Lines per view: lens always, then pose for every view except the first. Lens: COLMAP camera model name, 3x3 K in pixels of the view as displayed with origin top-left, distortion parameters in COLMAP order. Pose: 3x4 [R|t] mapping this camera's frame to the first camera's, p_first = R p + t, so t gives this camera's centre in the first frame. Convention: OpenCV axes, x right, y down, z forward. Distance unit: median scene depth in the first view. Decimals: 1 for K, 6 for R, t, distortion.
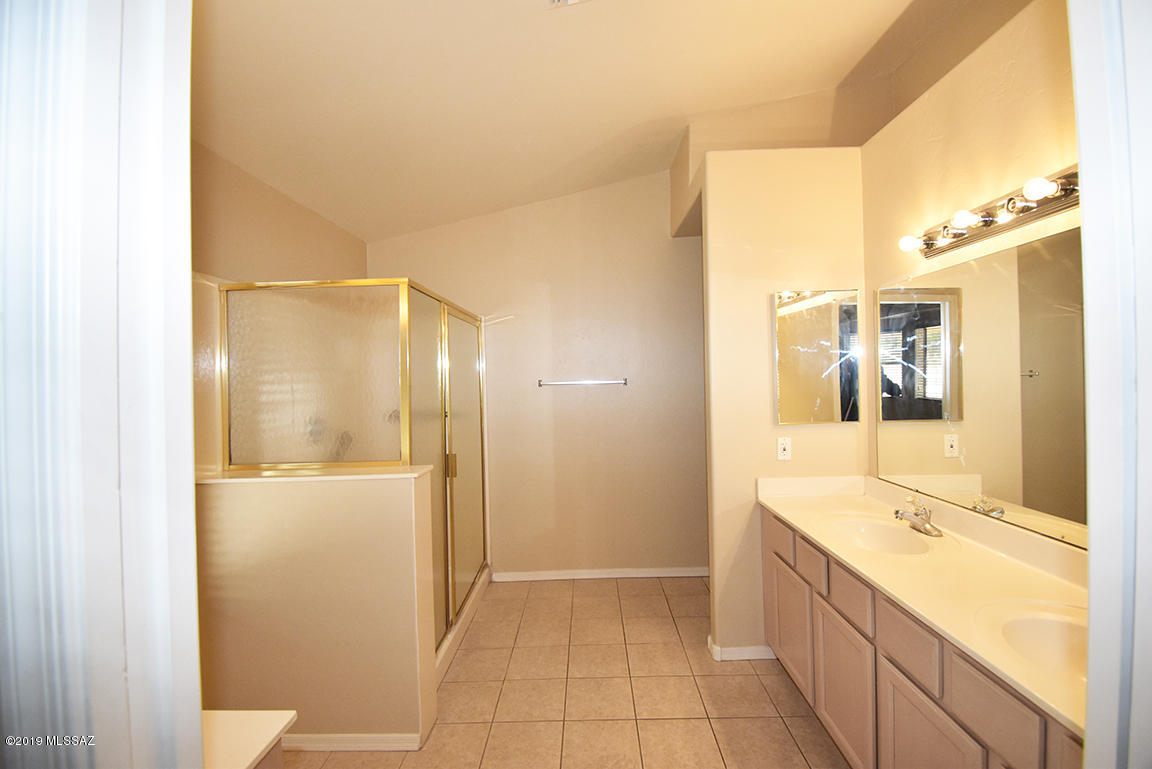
lens RADIAL K [[511.9, 0, 580.3], [0, 511.9, 379.2], [0, 0, 1]] dist [0.021024, -0.025005]
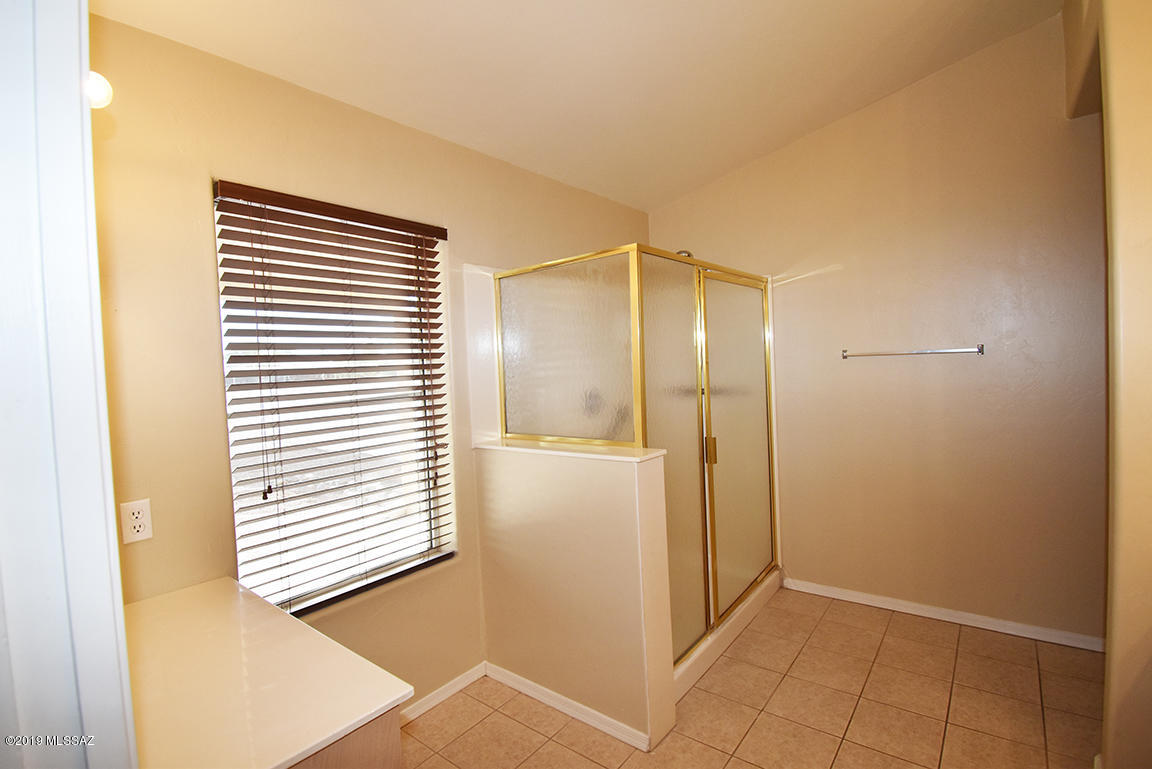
lens RADIAL K [[533.5, 0, 580.7], [0, 533.5, 378.2], [0, 0, 1]] dist [0.028465, -0.029325]
pose [[0.797957, 0.005063, -0.602693, 0.129615], [0.024848, 0.998838, 0.041290, 0.001101], [0.602202, -0.047923, 0.796904, 0.137637]]
